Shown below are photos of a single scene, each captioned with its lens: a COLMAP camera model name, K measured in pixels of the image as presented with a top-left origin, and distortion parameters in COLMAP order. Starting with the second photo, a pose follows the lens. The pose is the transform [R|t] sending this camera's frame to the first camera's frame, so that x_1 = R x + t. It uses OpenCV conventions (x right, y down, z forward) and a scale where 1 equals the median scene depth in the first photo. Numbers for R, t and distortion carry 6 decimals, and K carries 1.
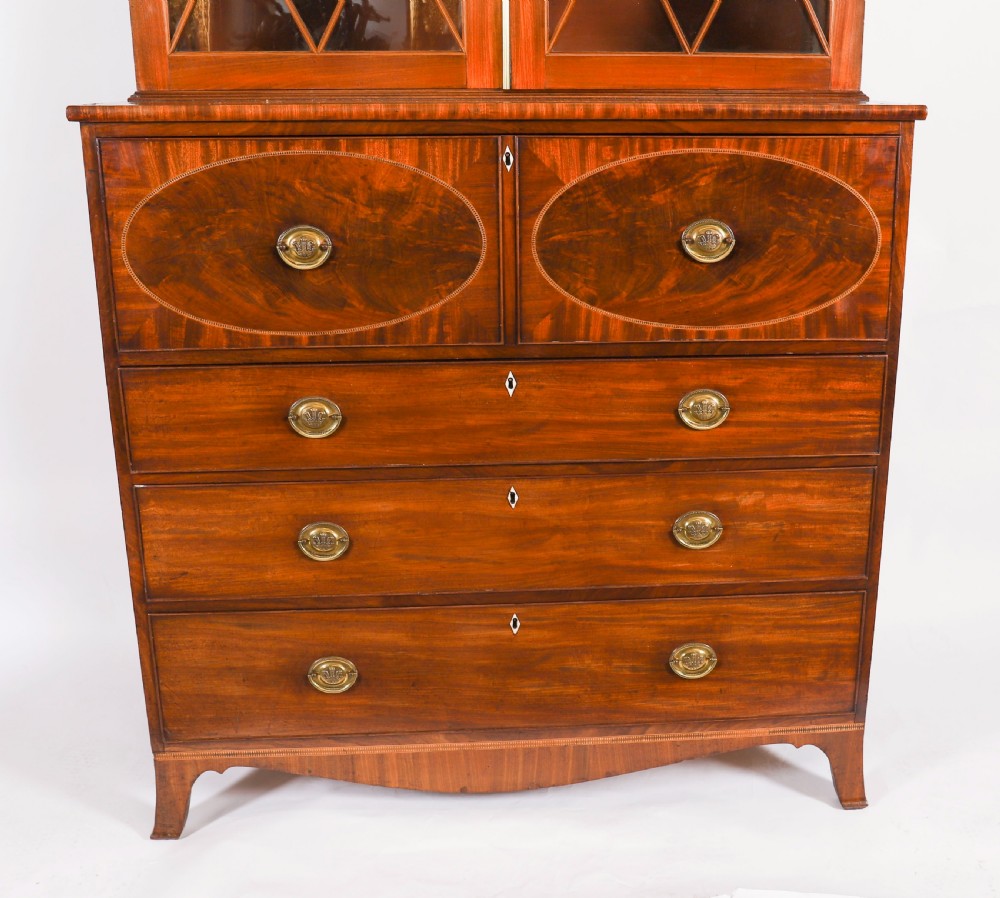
lens RADIAL K [[1123.7, 0, 552.1], [0, 1123.7, 413.0], [0, 0, 1]] dist [-0.070857, 0.000000]
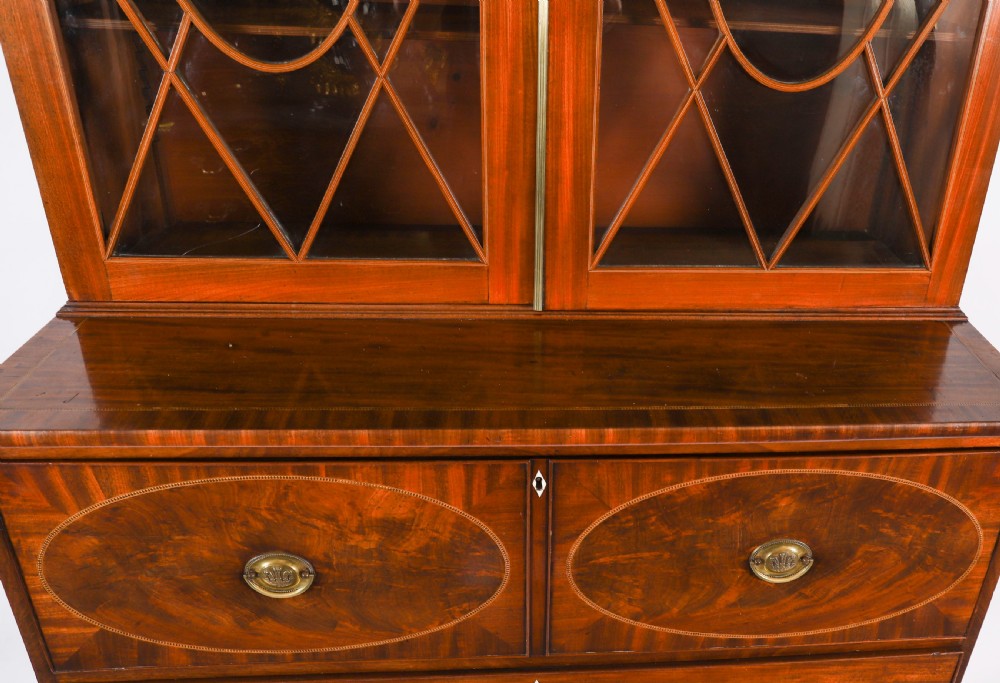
lens RADIAL K [[820.2, 0, 599.9], [0, 820.2, 322.7], [0, 0, 1]] dist [-0.083295, 0.065508]
pose [[0.998059, 0.027440, 0.055911, -0.030158], [-0.037240, 0.982487, 0.182572, -0.409190], [-0.049922, -0.184300, 0.981601, 0.433485]]
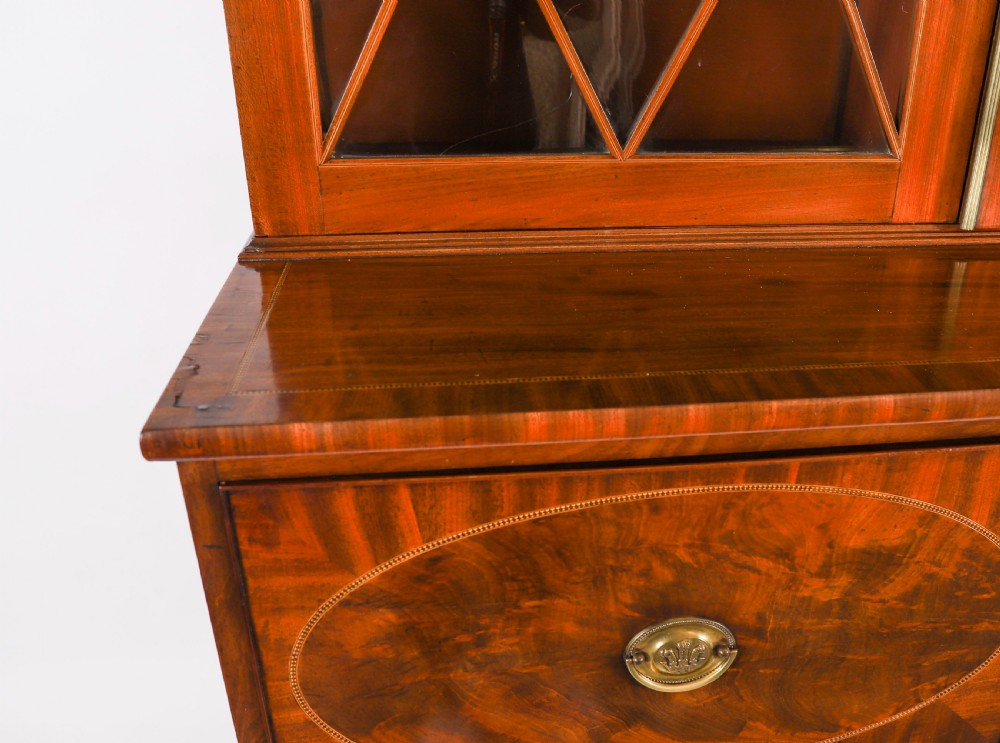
lens RADIAL K [[929.8, 0, 580.9], [0, 929.8, 358.6], [0, 0, 1]] dist [-0.099702, 0.036086]
pose [[0.996046, -0.018433, 0.086908, -0.278185], [0.002004, 0.982652, 0.185447, -0.324896], [-0.088819, -0.184540, 0.978804, 0.601840]]
